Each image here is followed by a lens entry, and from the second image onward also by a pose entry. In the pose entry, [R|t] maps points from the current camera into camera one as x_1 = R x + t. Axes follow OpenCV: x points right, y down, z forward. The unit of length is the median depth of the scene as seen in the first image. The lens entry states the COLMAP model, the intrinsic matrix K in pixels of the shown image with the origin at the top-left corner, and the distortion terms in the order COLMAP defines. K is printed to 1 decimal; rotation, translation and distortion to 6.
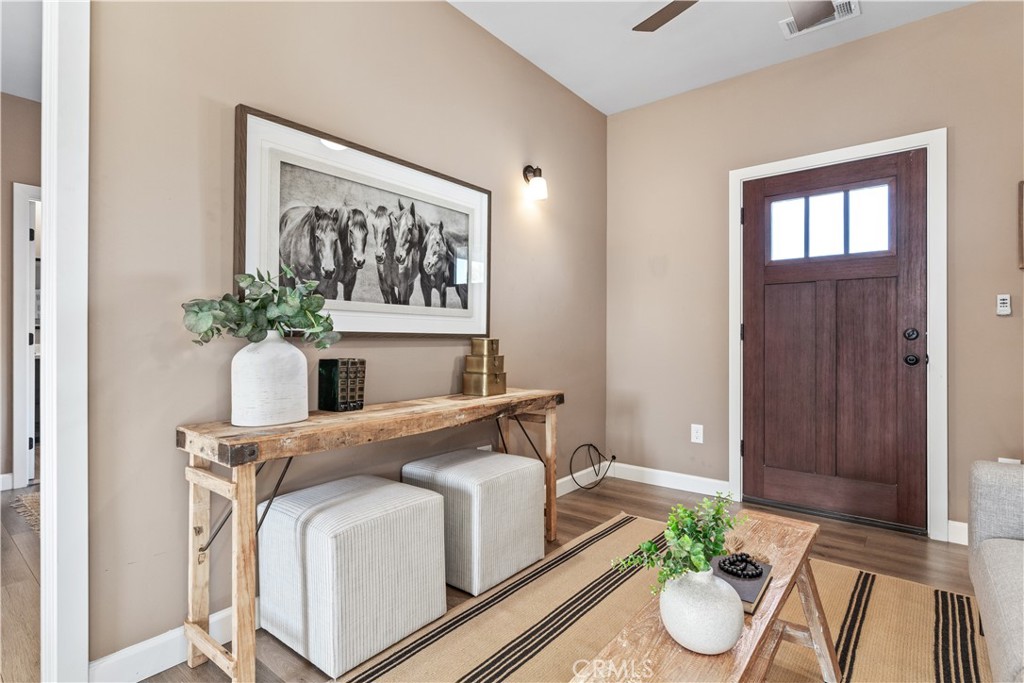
lens RADIAL K [[508.7, 0, 510.1], [0, 508.7, 342.4], [0, 0, 1]] dist [0.001374, -0.000113]
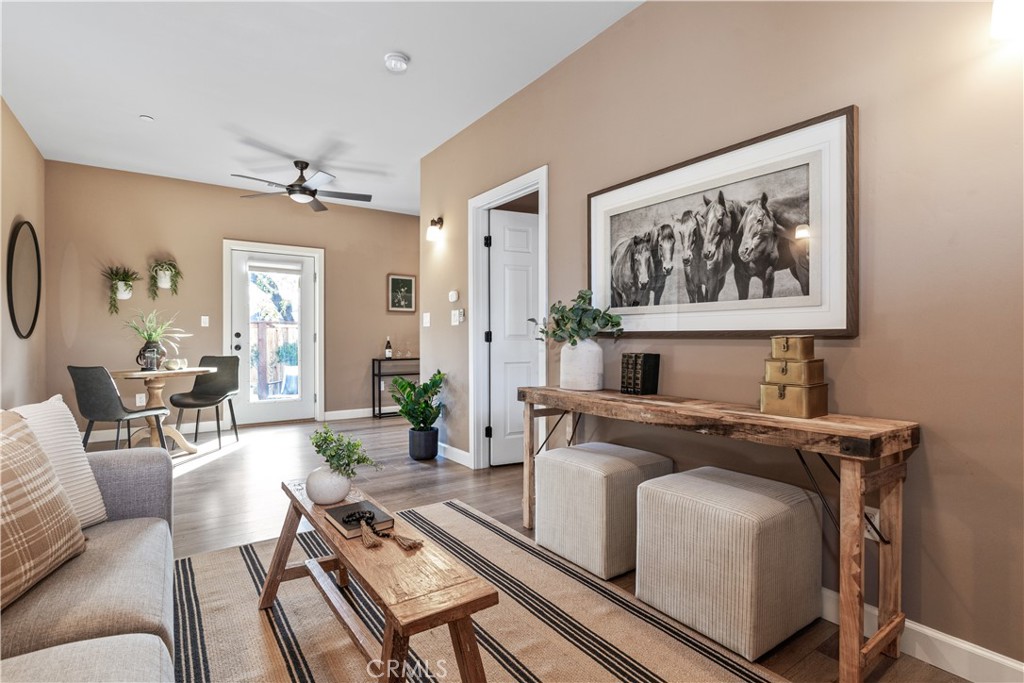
lens RADIAL K [[498.2, 0, 510.6], [0, 498.2, 341.3], [0, 0, 1]] dist [-0.002626, -0.000488]
pose [[-0.277861, 0.005589, -0.960605, 0.818937], [-0.003414, 0.999971, 0.006806, -0.003589], [0.960615, 0.005171, -0.277834, 0.911561]]
